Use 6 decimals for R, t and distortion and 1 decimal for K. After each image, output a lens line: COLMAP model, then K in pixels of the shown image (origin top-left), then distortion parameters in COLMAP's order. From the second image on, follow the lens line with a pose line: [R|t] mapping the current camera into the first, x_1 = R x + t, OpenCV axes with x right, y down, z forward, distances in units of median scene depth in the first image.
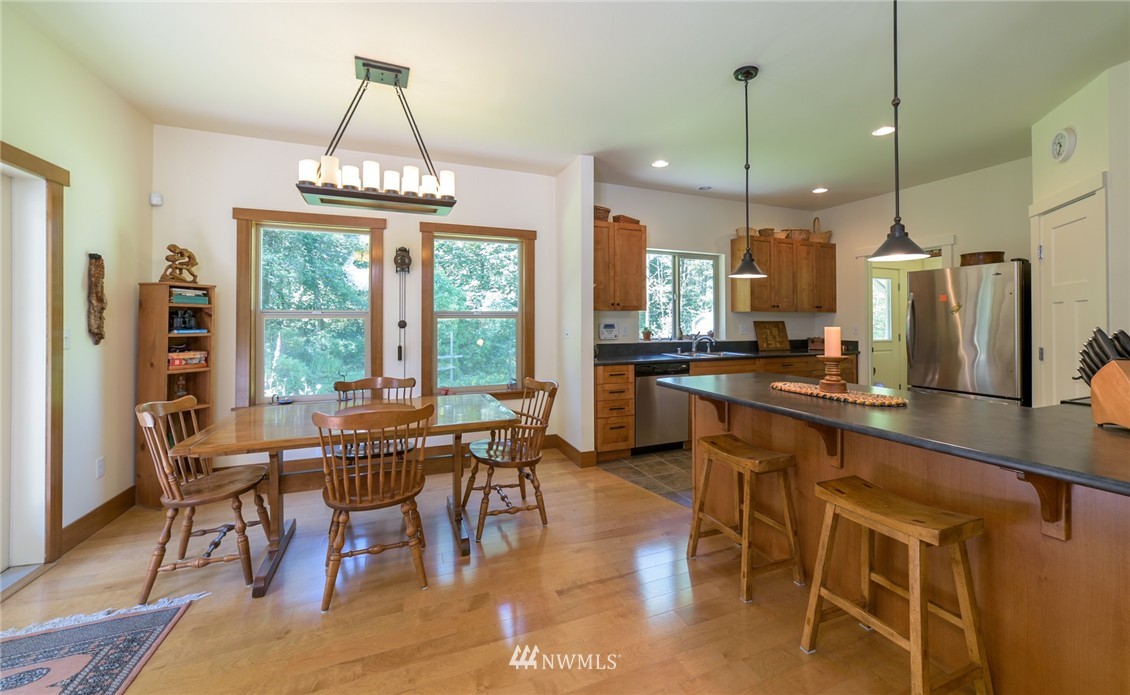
lens RADIAL K [[449.4, 0, 563.9], [0, 449.4, 318.1], [0, 0, 1]] dist [-0.032252, 0.000126]
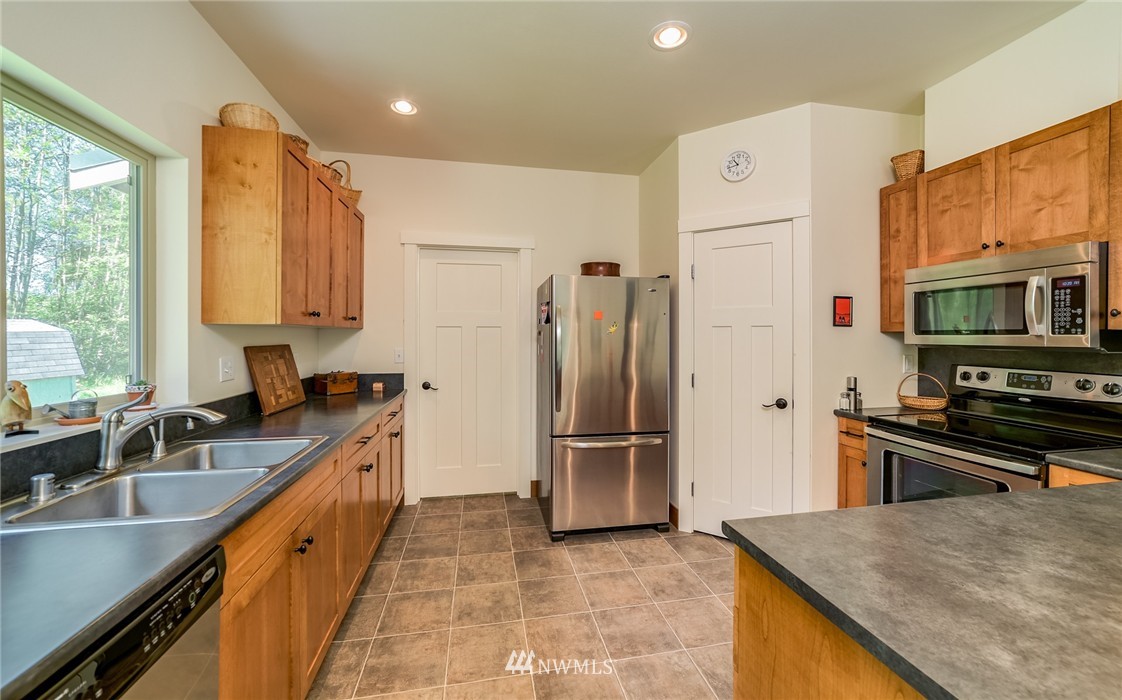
lens RADIAL K [[432.0, 0, 563.7], [0, 432.0, 336.6], [0, 0, 1]] dist [0.000663, 0.000247]
pose [[0.189684, -0.002931, 0.981841, 0.118373], [-0.012746, 0.999904, 0.005447, -0.012623], [-0.981762, -0.013548, 0.189629, 0.924468]]
